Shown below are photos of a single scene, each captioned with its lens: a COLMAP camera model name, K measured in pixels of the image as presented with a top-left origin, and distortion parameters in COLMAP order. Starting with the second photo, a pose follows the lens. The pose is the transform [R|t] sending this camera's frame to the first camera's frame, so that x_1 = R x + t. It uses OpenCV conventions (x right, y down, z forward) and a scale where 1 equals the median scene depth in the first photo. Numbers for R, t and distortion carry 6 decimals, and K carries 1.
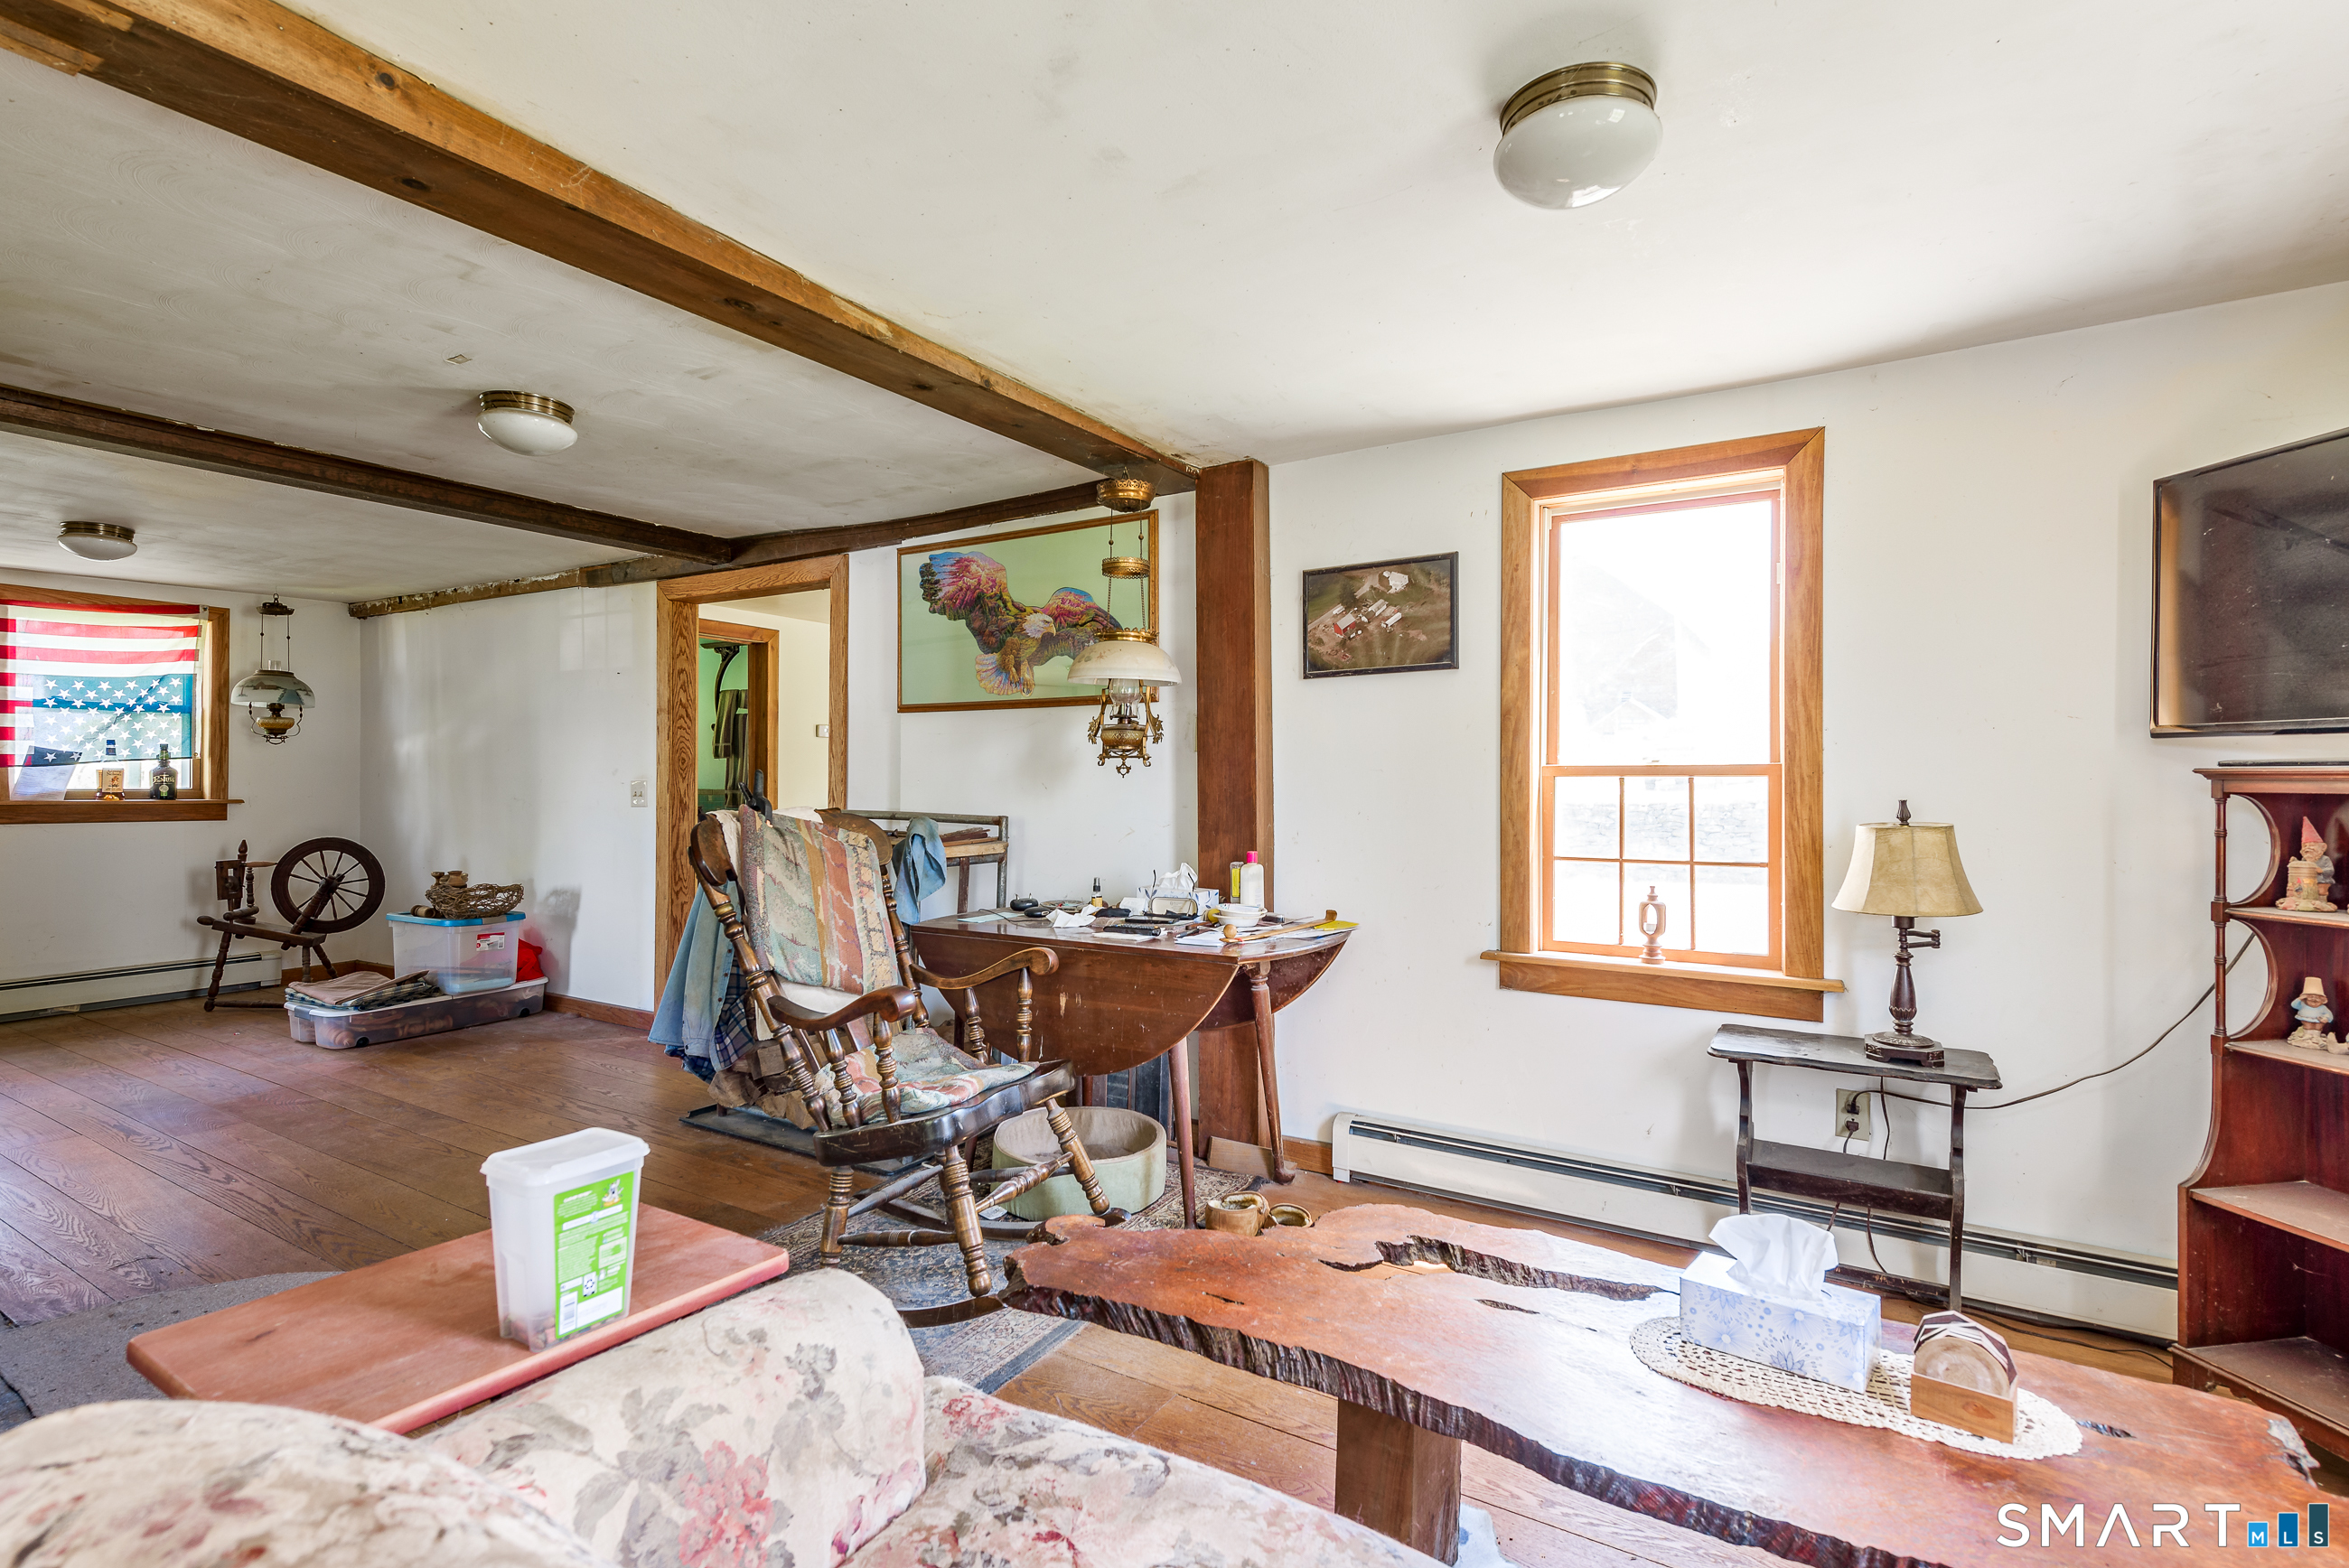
lens RADIAL K [[1112.1, 0, 1182.7], [0, 1112.1, 781.3], [0, 0, 1]] dist [0.002399, 0.000429]
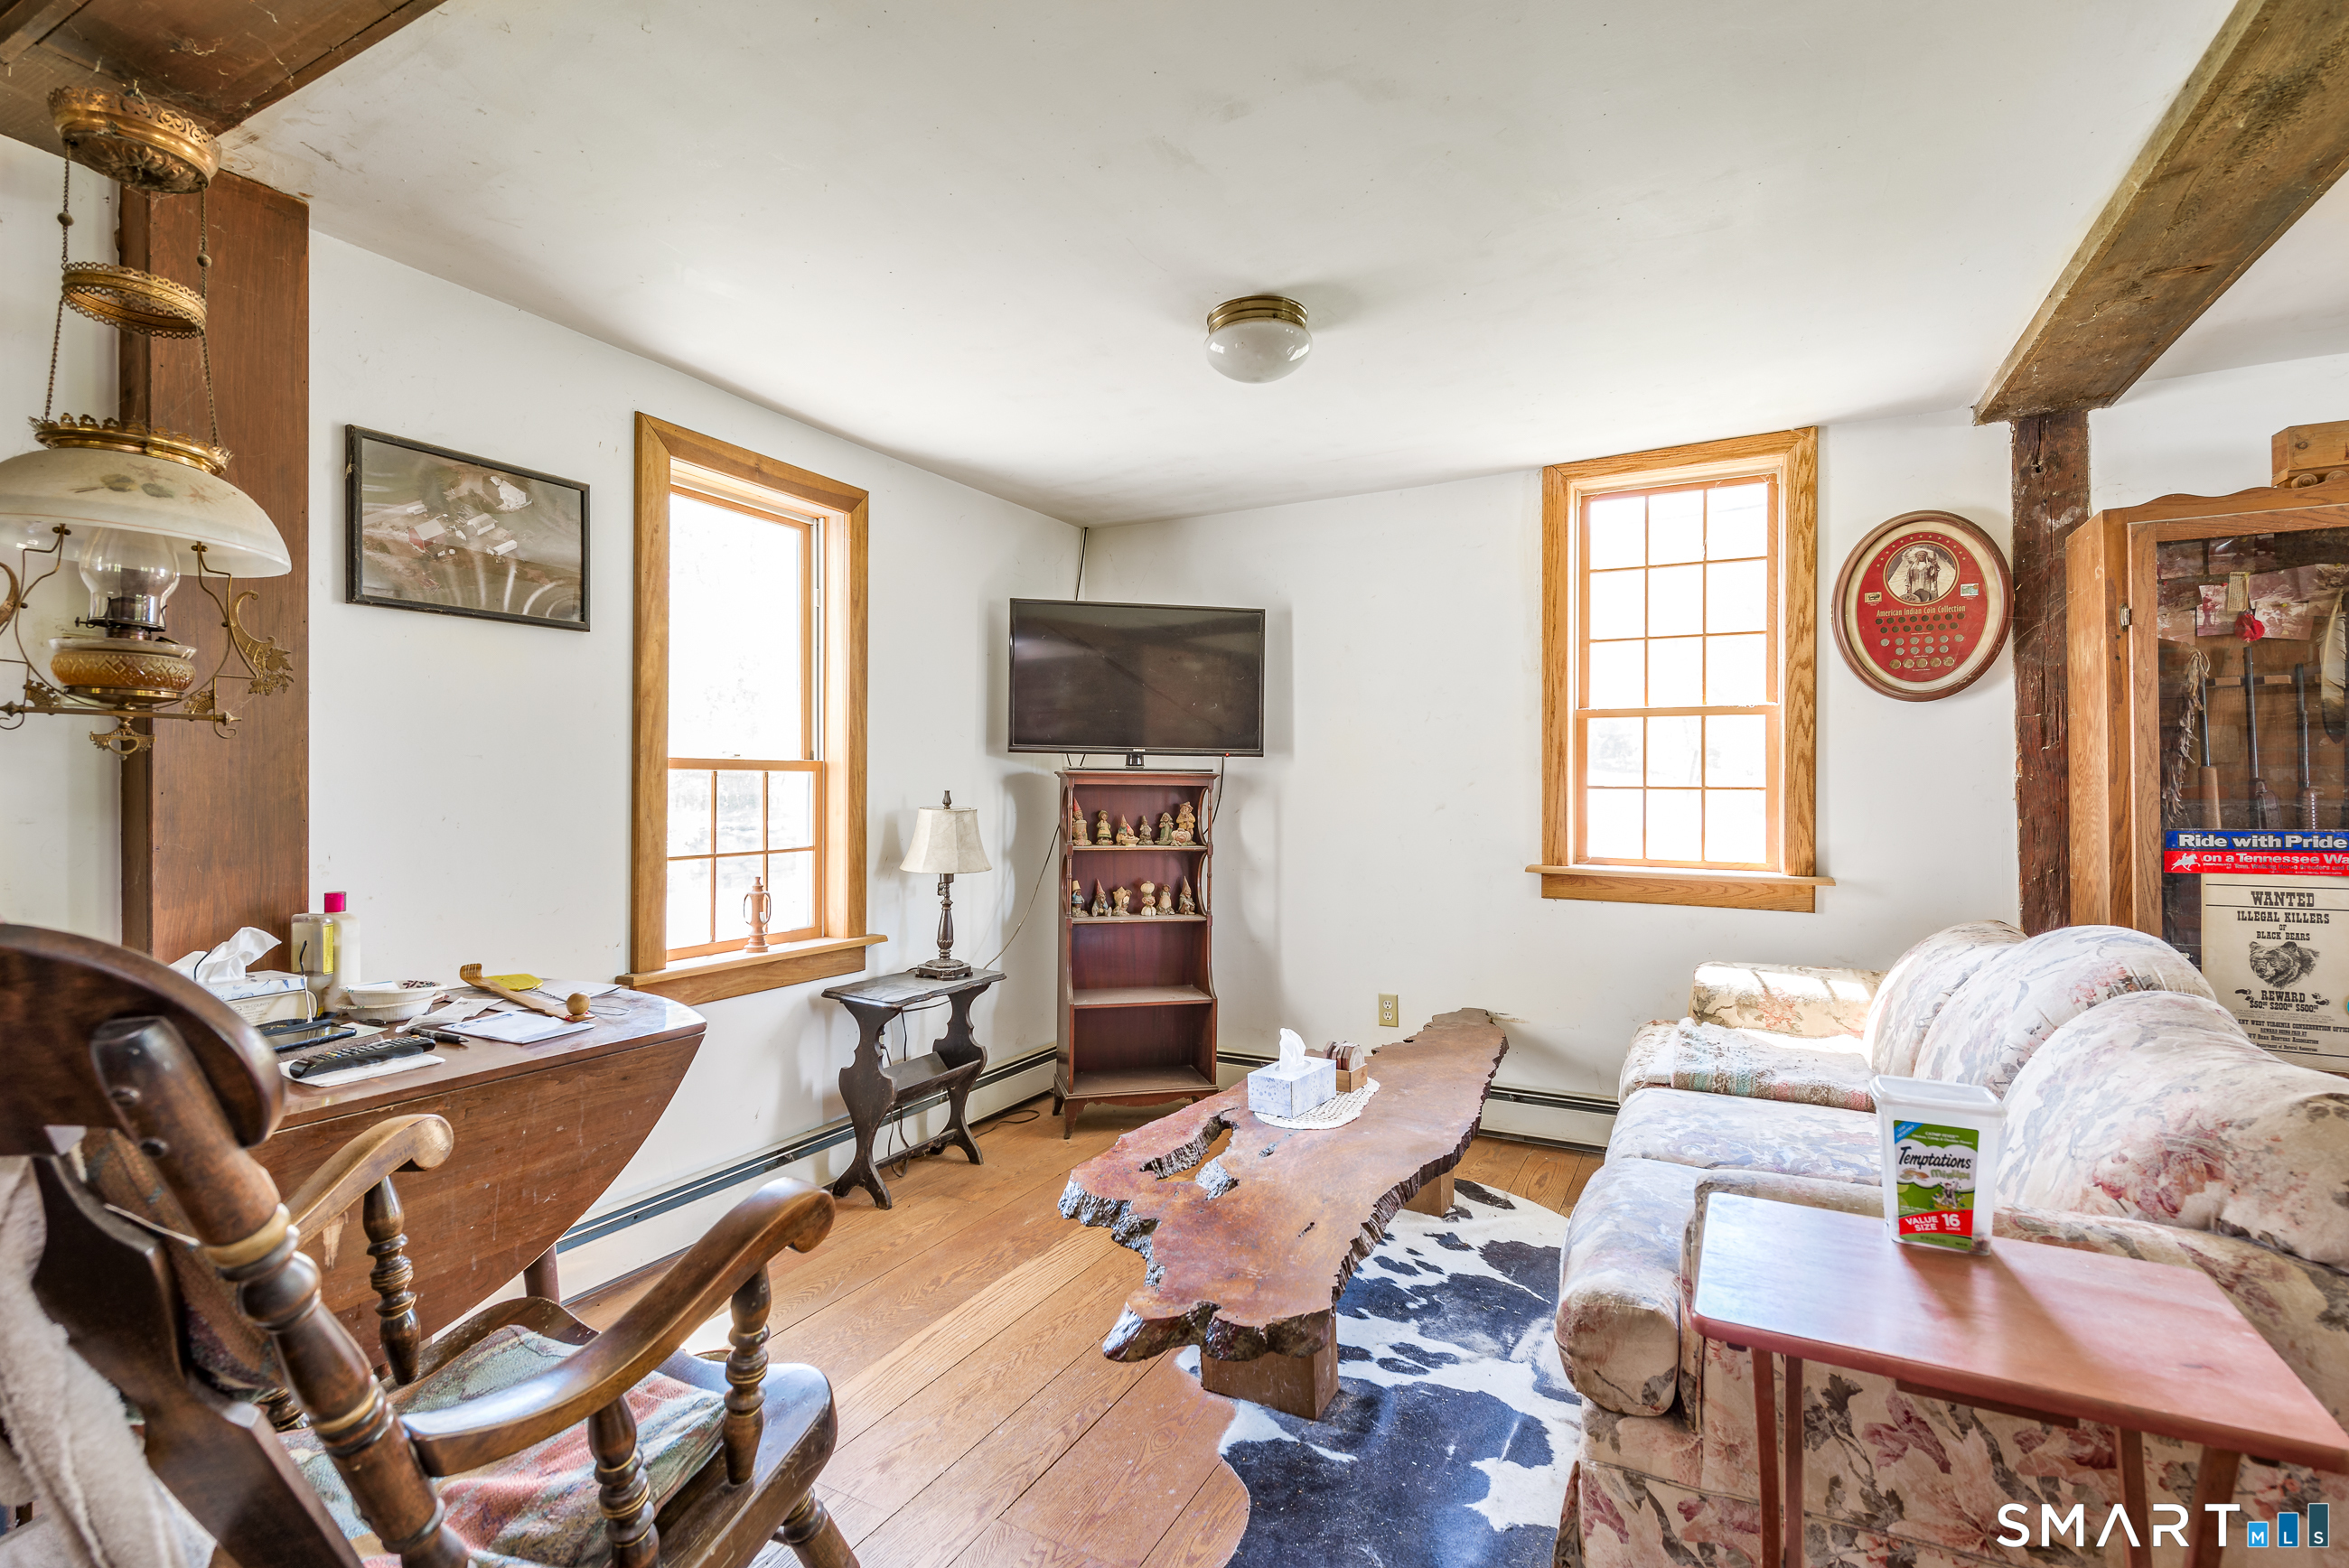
lens RADIAL K [[1076.0, 0, 1174.5], [0, 1076.0, 784.0], [0, 0, 1]] dist [0.000137, -0.000955]
pose [[-0.074994, -0.003015, 0.997179, -0.552753], [-0.007787, 0.999967, 0.002438, 0.002581], [-0.997154, -0.007582, -0.075015, 0.637325]]
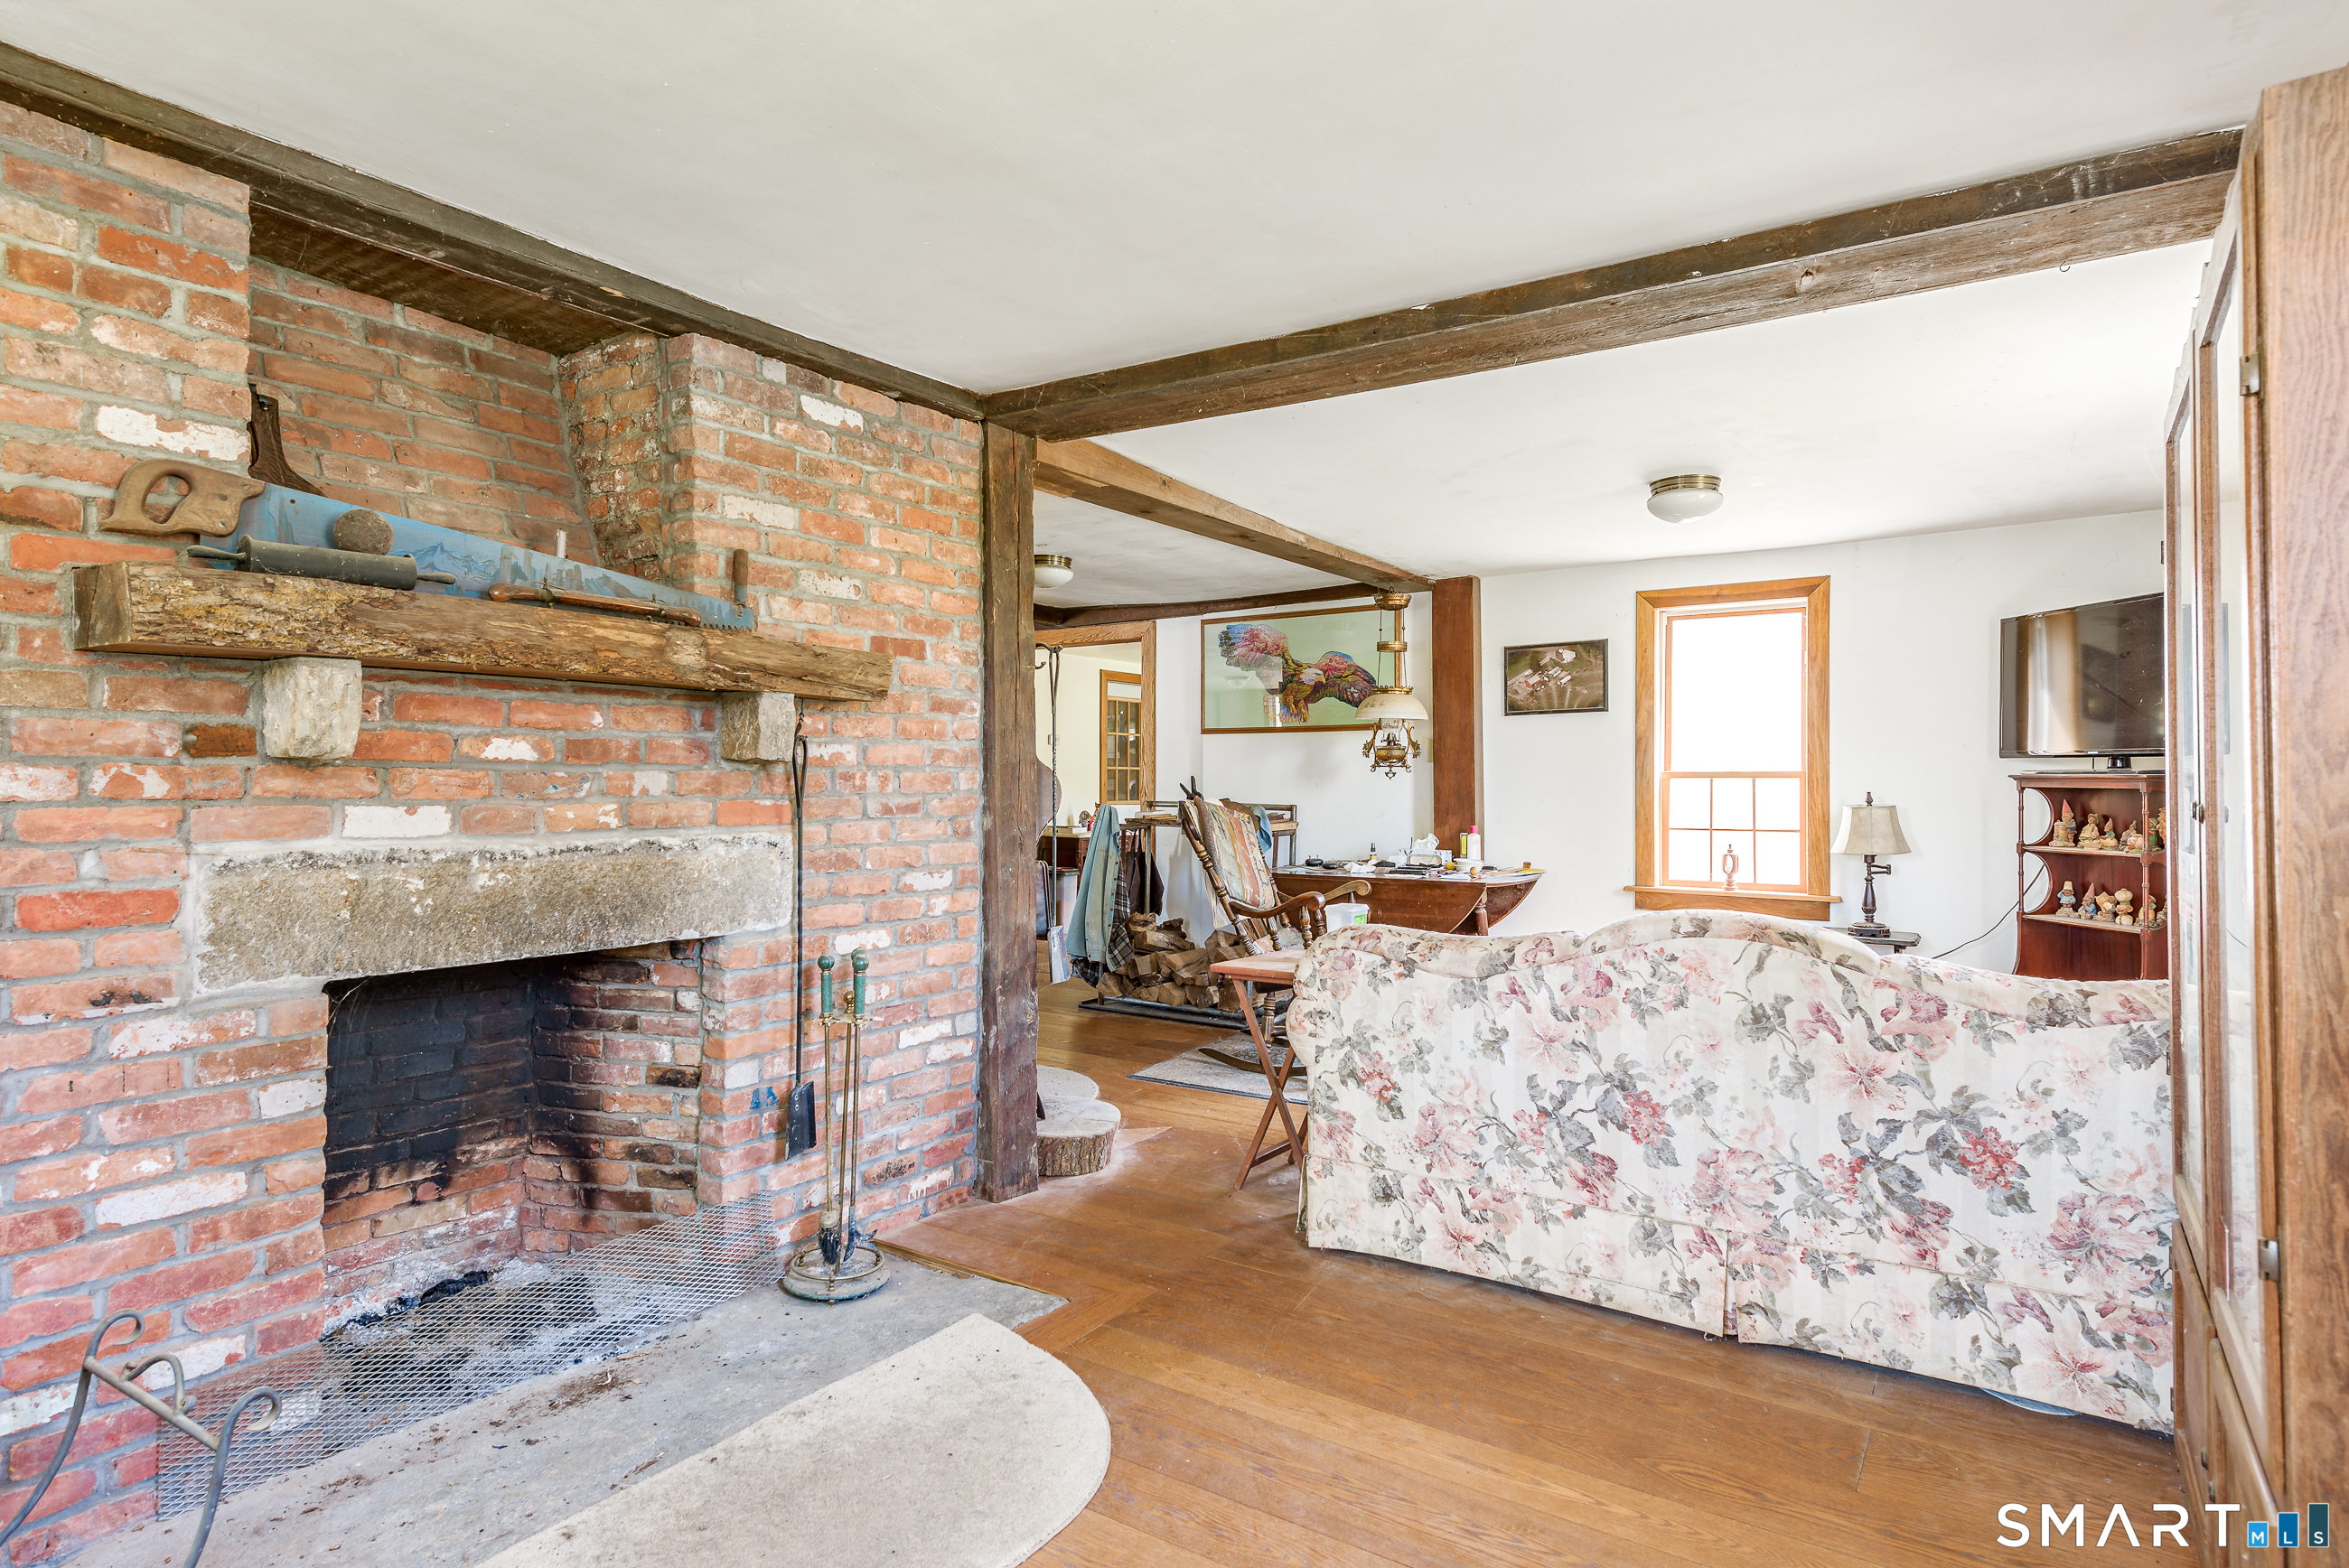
lens RADIAL K [[1224.7, 0, 1174.5], [0, 1224.7, 784.0], [0, 0, 1]] dist [0.002564, -0.000303]
pose [[0.998674, -0.001381, -0.051455, -0.287170], [0.001520, 0.999995, 0.002674, -0.002043], [0.051451, -0.002749, 0.998672, -0.800583]]
